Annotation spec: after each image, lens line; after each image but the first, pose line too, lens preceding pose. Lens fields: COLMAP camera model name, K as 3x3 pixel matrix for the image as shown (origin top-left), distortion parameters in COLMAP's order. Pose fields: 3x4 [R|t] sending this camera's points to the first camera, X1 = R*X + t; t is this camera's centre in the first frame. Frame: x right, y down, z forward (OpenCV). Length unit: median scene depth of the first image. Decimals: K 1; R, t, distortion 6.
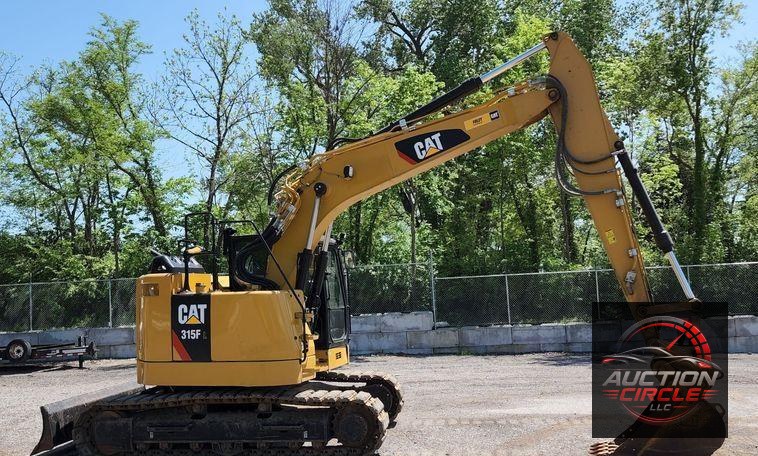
lens RADIAL K [[699.6, 0, 360.4], [0, 699.6, 266.7], [0, 0, 1]] dist [0.076409, -0.000151]
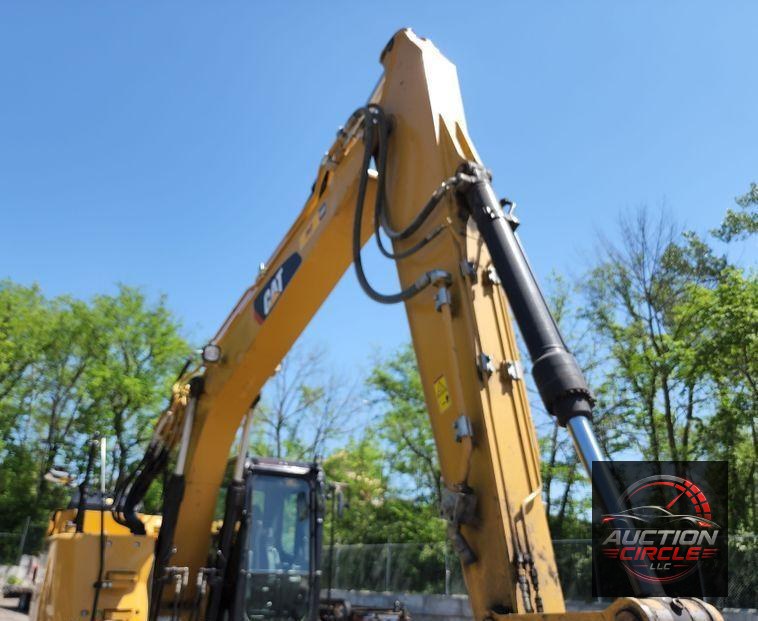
lens RADIAL K [[610.7, 0, 371.5], [0, 610.7, 321.5], [0, 0, 1]] dist [0.051132, -0.064974]
pose [[0.756659, -0.188738, -0.625975, 0.491226], [-0.033497, 0.944979, -0.325411, 0.024004], [0.652951, 0.267194, 0.708705, 0.683793]]
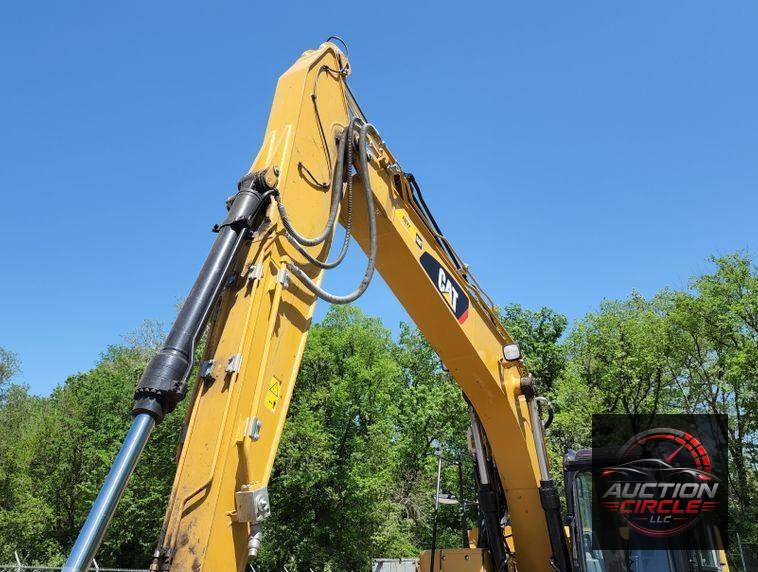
lens RADIAL K [[638.3, 0, 352.8], [0, 638.3, 254.1], [0, 0, 1]] dist [0.116652, -0.148254]
pose [[-0.205947, -0.404868, -0.890880, 0.641902], [0.041017, 0.906025, -0.421233, 0.035646], [0.977703, -0.123292, -0.169987, 1.047613]]
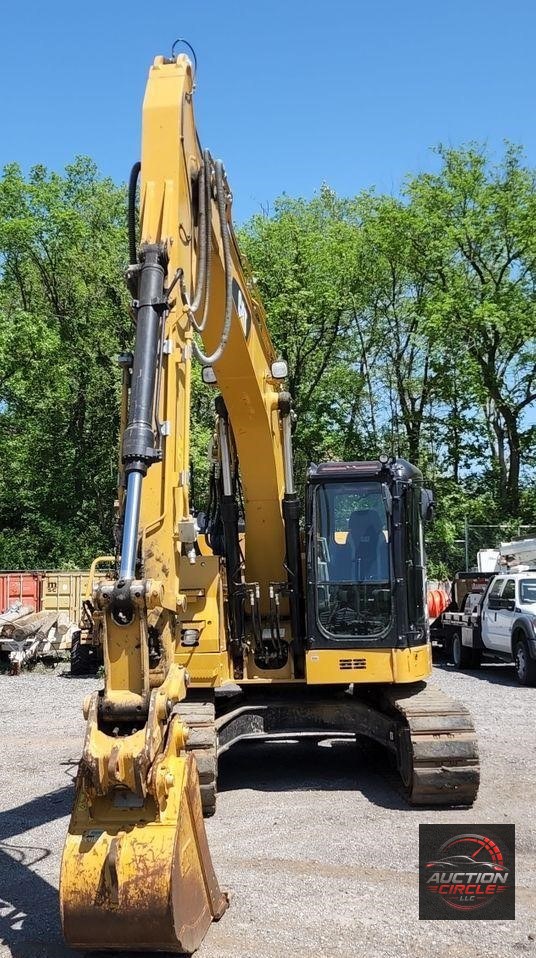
lens RADIAL K [[1142.1, 0, 268.0], [0, 1142.1, 479.0], [0, 0, 1]] dist [0.238129, -0.920774]
pose [[0.188634, -0.065490, -0.979861, 1.049304], [0.054681, 0.996926, -0.056103, 0.024217], [0.980524, -0.042997, 0.191635, 0.860129]]
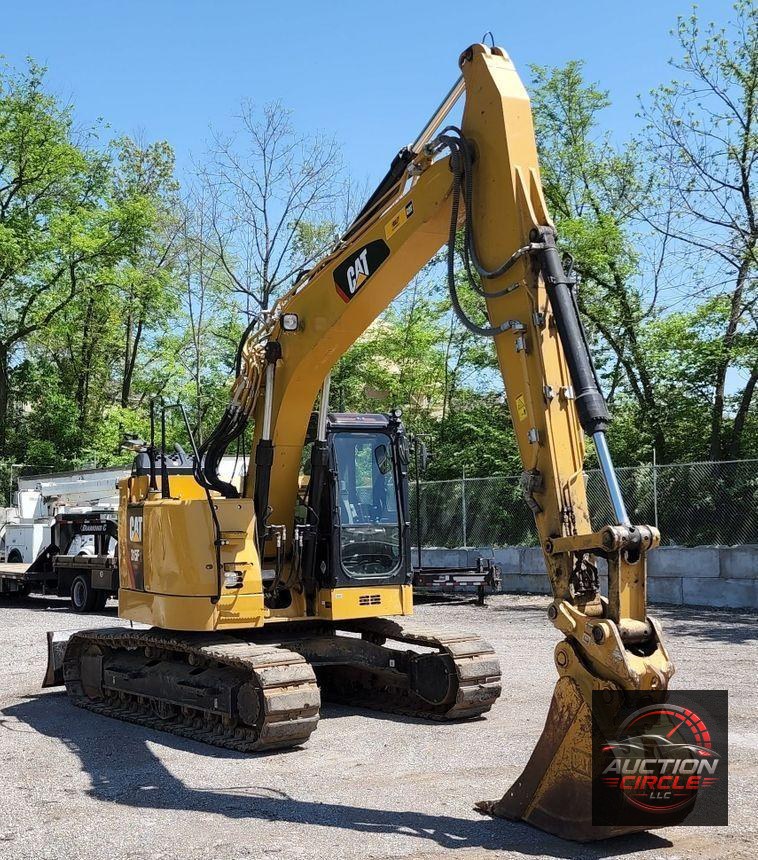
lens RADIAL K [[1204.3, 0, 344.1], [0, 1204.3, 449.6], [0, 0, 1]] dist [0.158286, -0.028720]
pose [[0.713133, -0.017460, -0.700811, 0.838613], [0.020756, 0.999777, -0.003788, -0.009556], [0.700721, -0.011844, 0.713337, 0.221569]]
